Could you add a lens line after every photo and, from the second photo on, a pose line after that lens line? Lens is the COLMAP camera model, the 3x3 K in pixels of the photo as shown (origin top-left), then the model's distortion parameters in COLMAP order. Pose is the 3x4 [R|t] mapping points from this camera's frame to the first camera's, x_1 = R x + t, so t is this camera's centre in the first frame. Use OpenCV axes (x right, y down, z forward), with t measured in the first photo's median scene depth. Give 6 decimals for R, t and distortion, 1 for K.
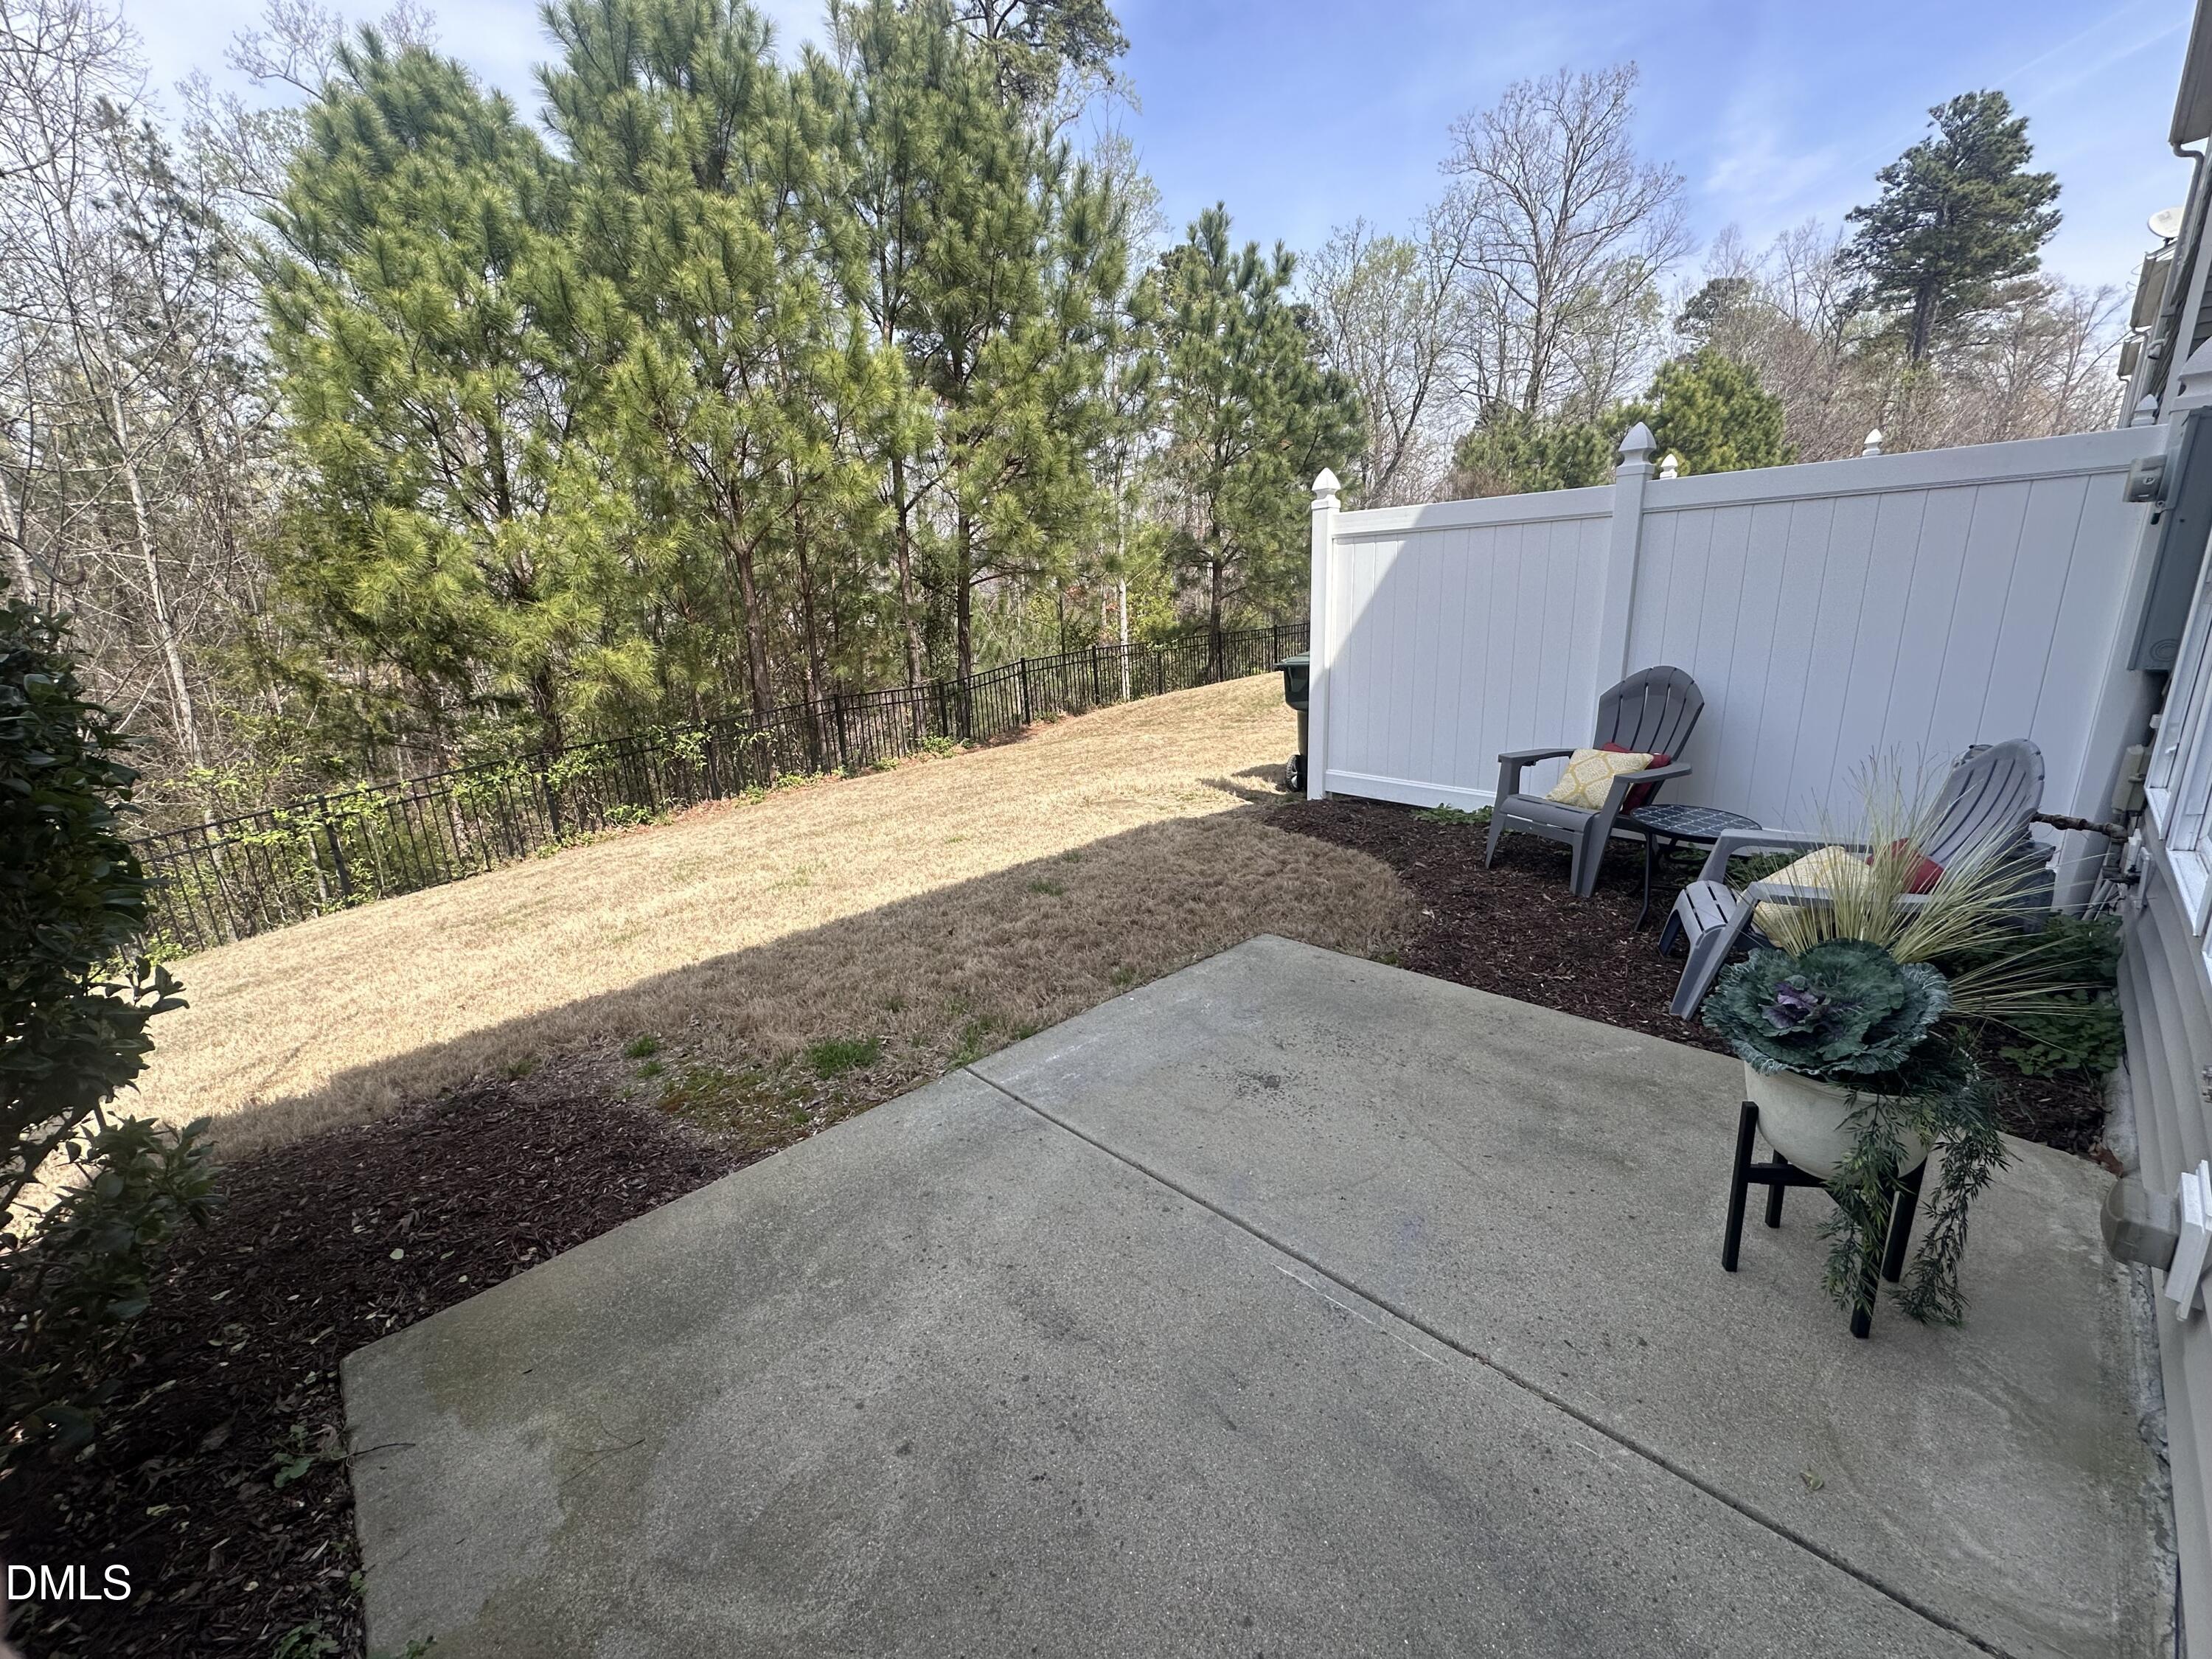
lens RADIAL K [[881.8, 0, 1106.0], [0, 881.8, 829.5], [0, 0, 1]] dist [-0.002131, -0.000465]
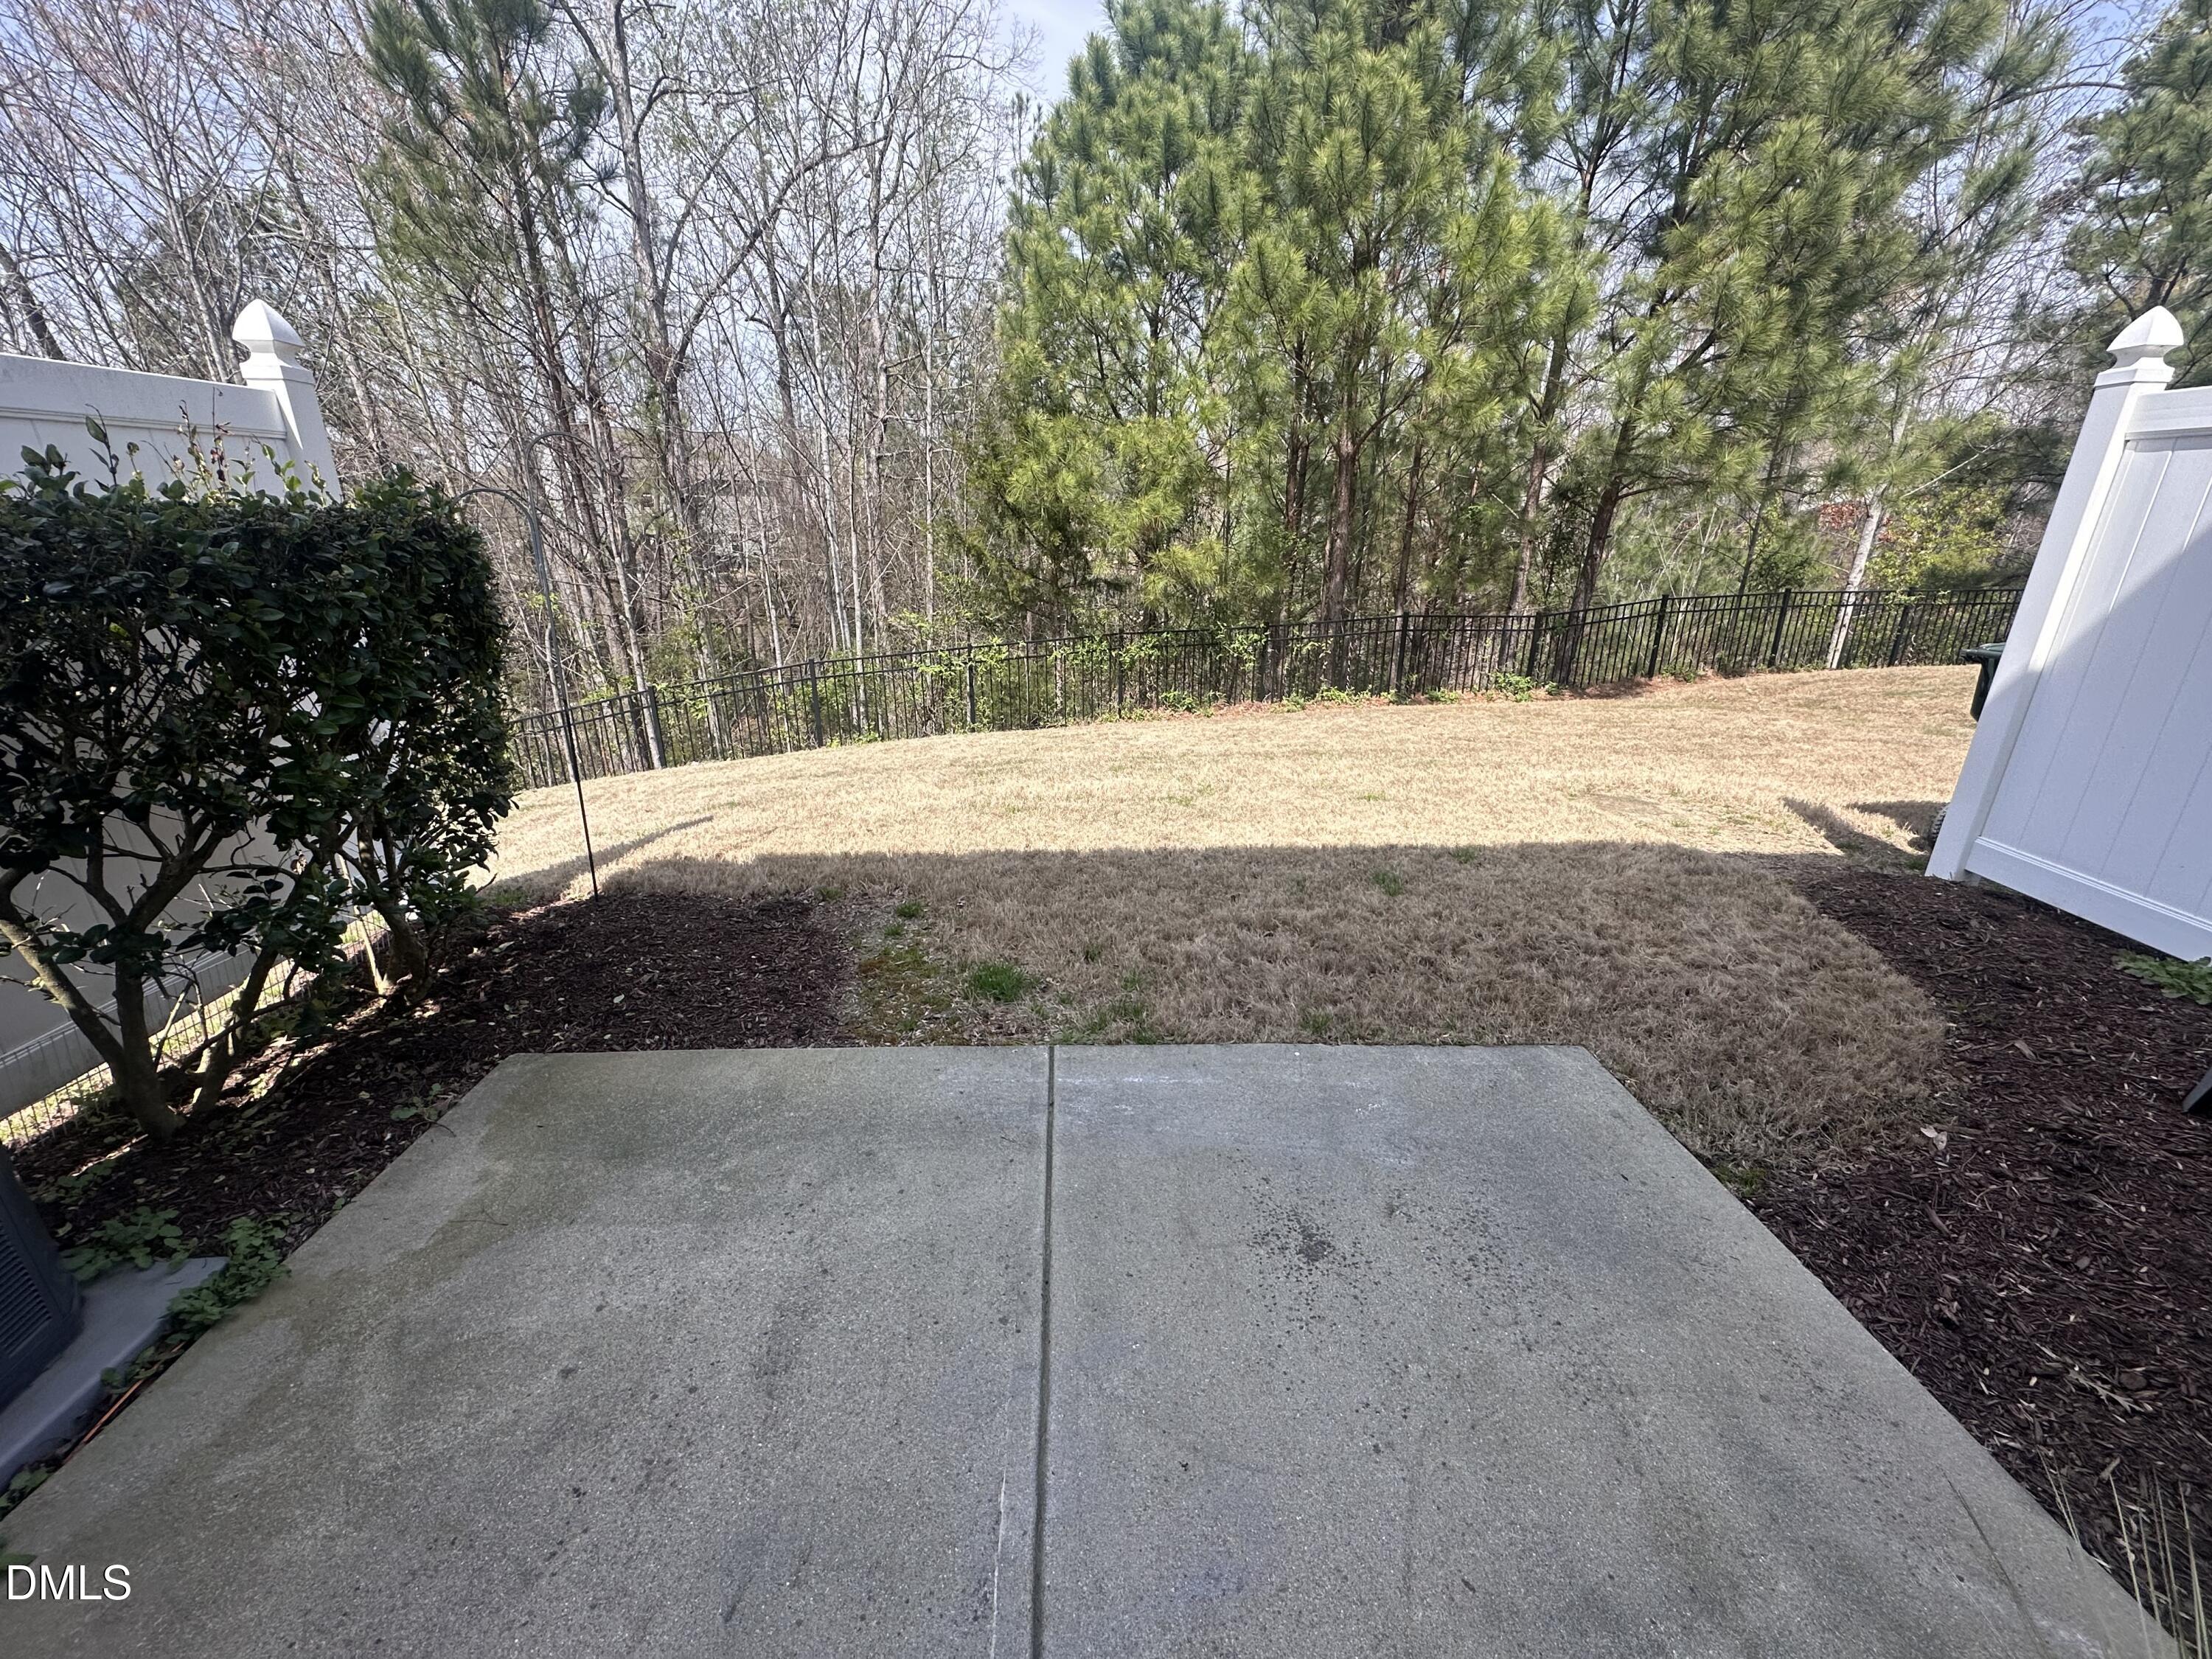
lens RADIAL K [[881.8, 0, 1106.0], [0, 881.8, 829.5], [0, 0, 1]] dist [-0.002131, -0.000465]
pose [[0.743199, 0.269291, -0.612485, 0.193876], [-0.207097, 0.963058, 0.172133, -0.058389], [0.636213, -0.001085, 0.771513, 0.170942]]
